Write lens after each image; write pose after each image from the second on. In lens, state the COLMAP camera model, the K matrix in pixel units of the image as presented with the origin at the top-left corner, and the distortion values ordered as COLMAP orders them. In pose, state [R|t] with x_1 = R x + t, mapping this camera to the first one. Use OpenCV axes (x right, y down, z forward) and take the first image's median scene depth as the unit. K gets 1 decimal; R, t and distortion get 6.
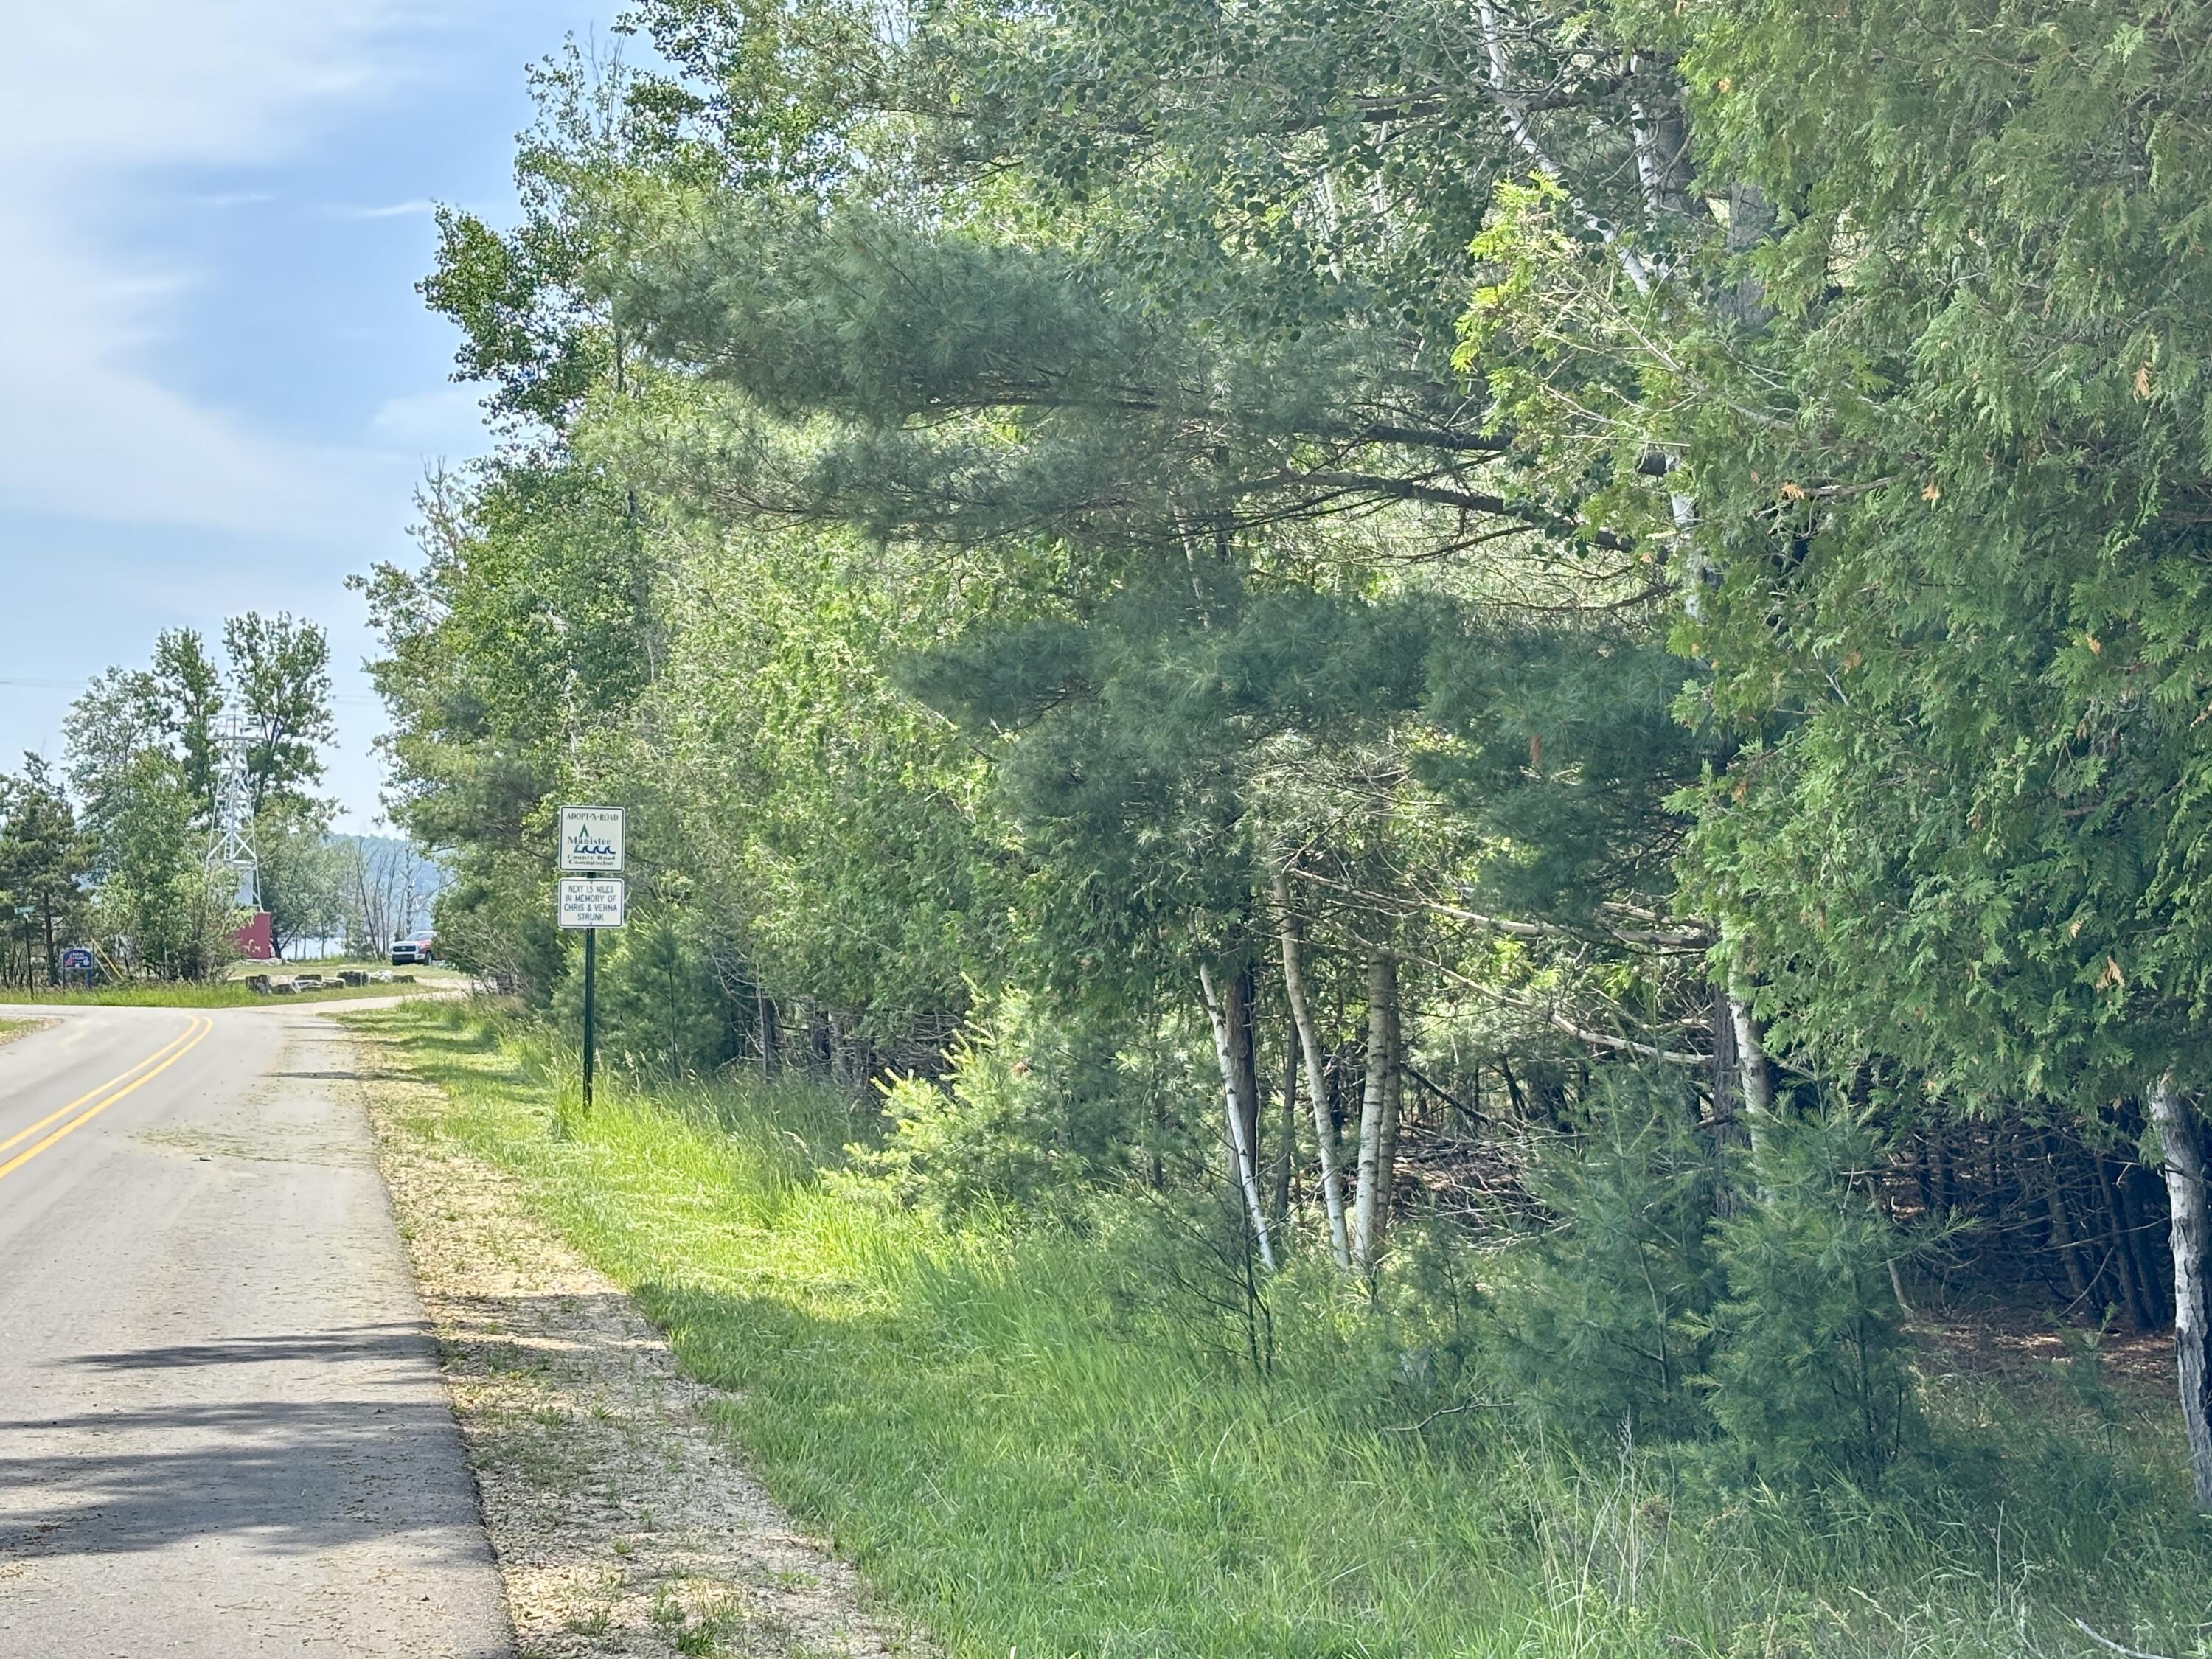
lens RADIAL K [[3737.8, 0, 1107.4], [0, 3737.8, 835.7], [0, 0, 1]] dist [0.258806, 0.000000]
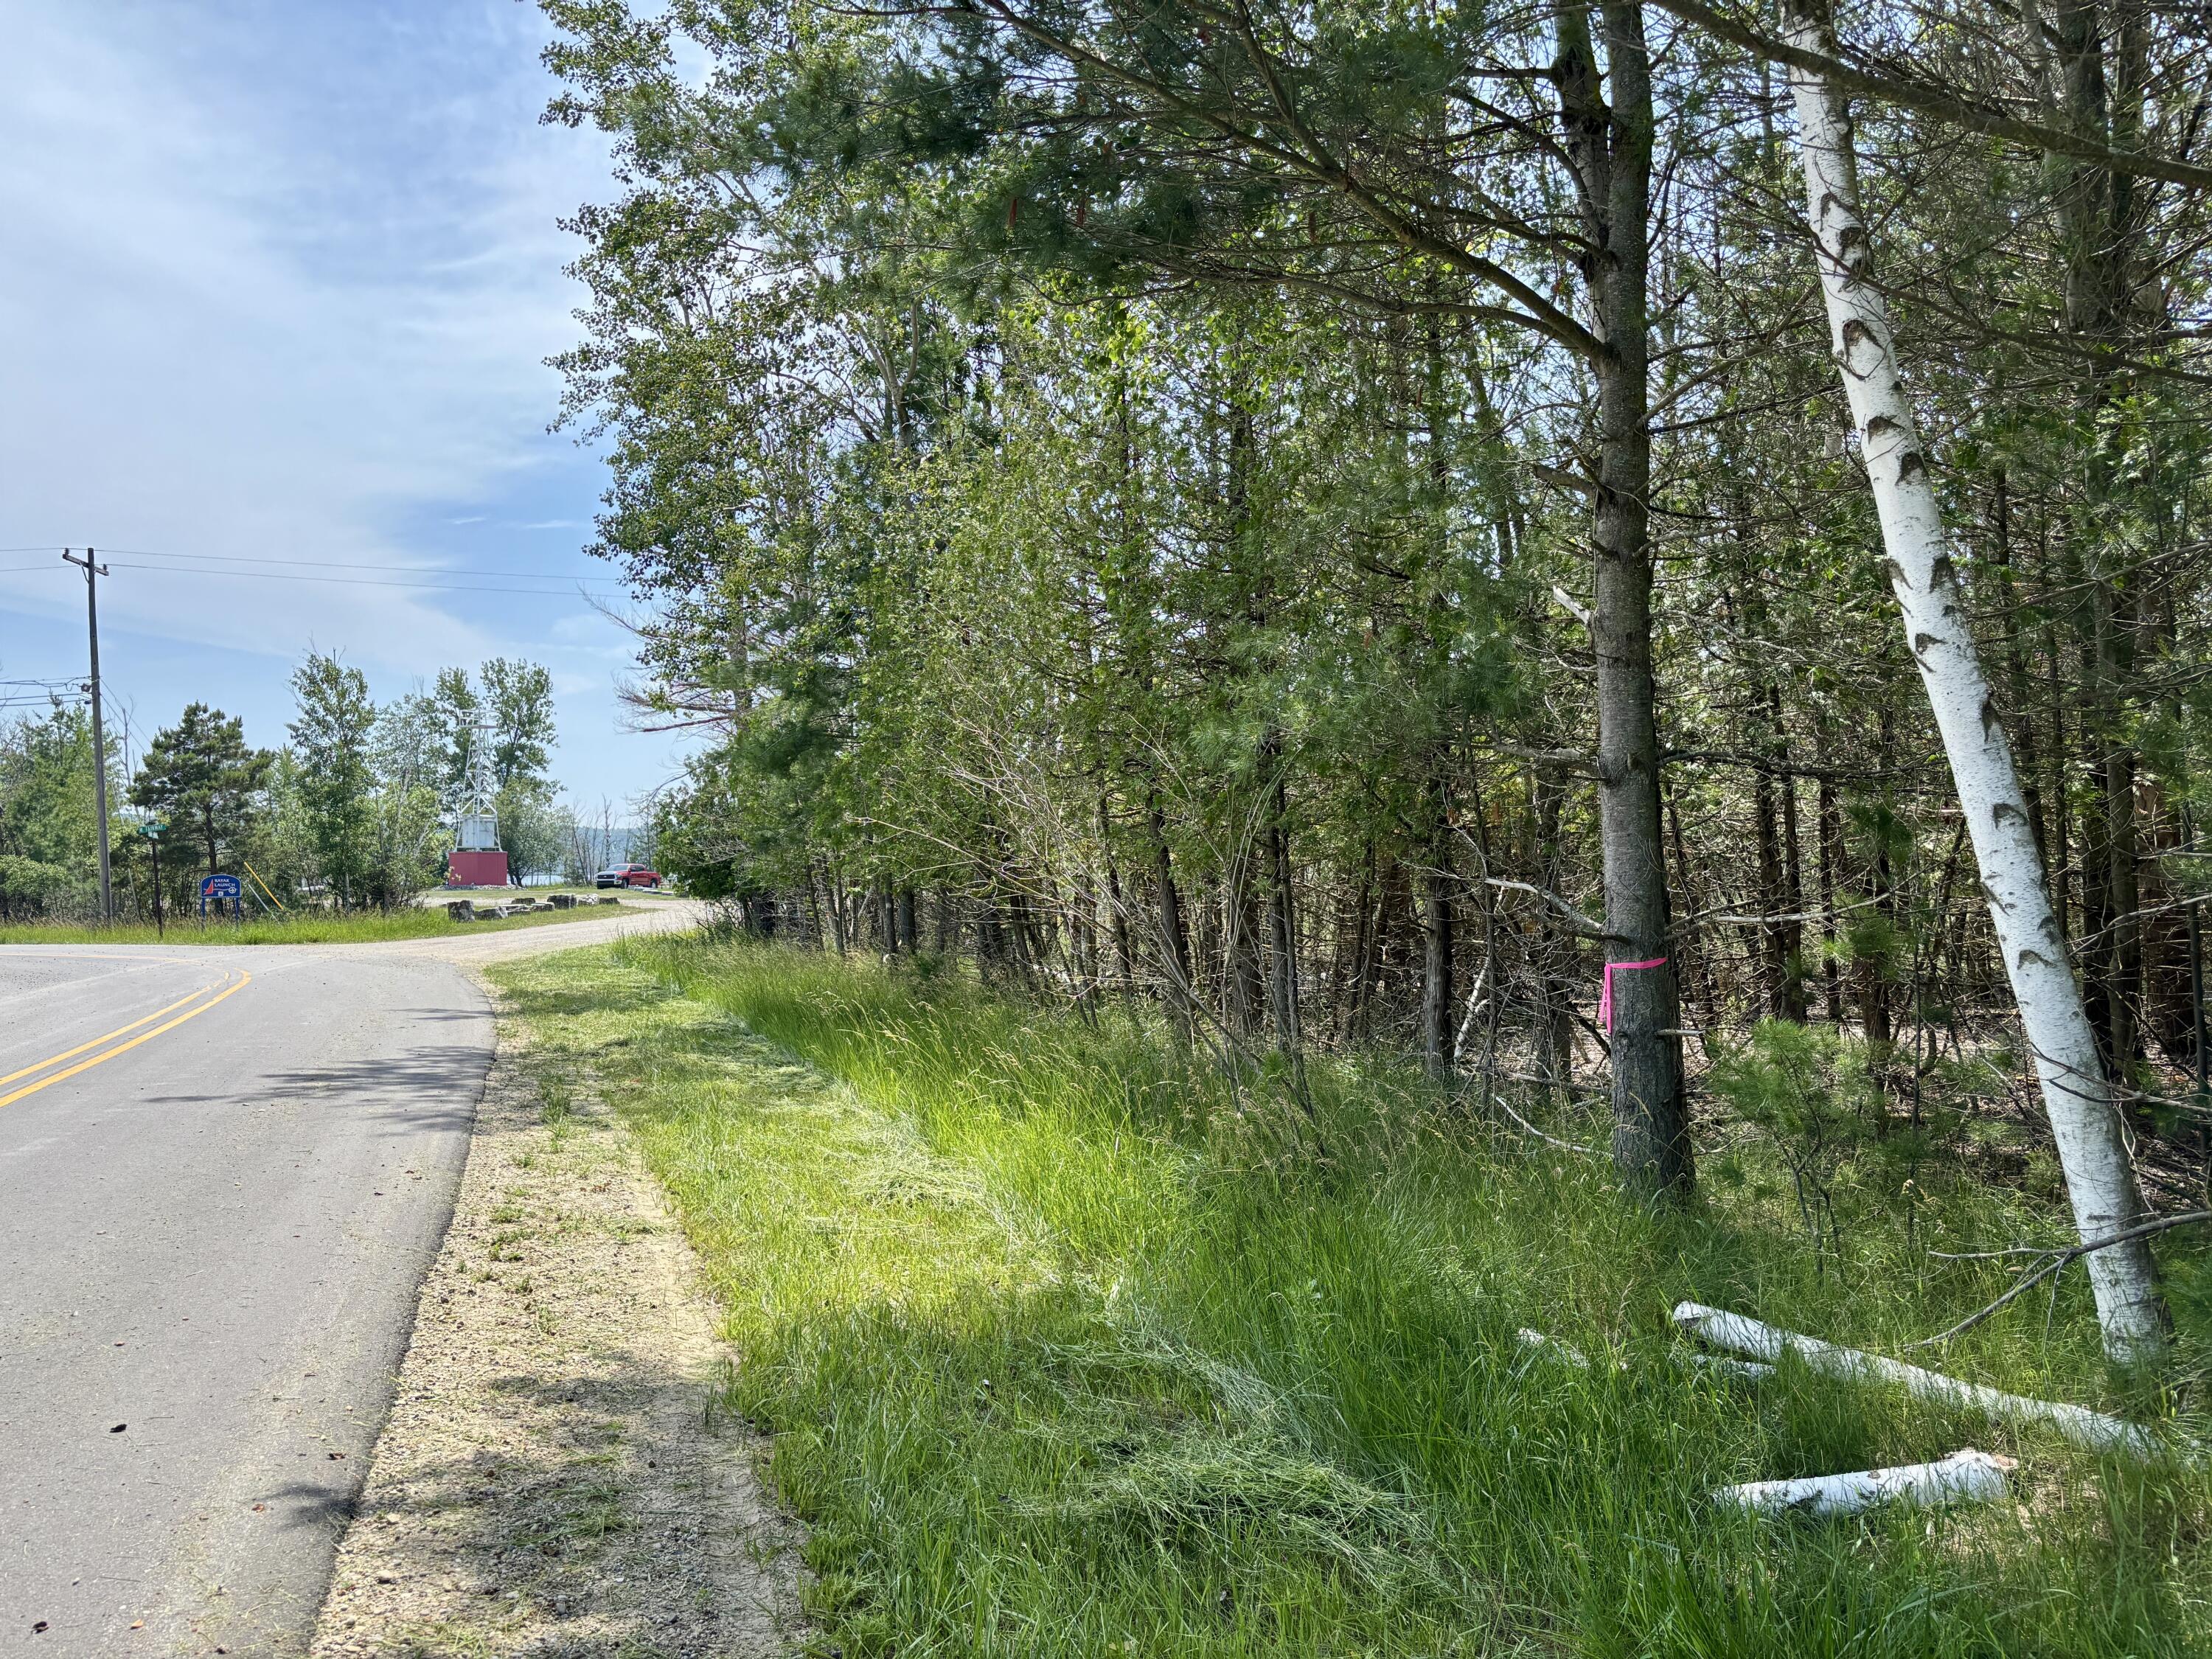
lens RADIAL K [[1676.2, 0, 1099.2], [0, 1676.2, 826.1], [0, 0, 1]] dist [-0.005862, -0.000690]
pose [[0.994314, -0.014112, 0.105551, -0.059720], [0.014041, 0.999900, 0.001419, 0.010833], [-0.105560, 0.000071, 0.994413, 0.311677]]
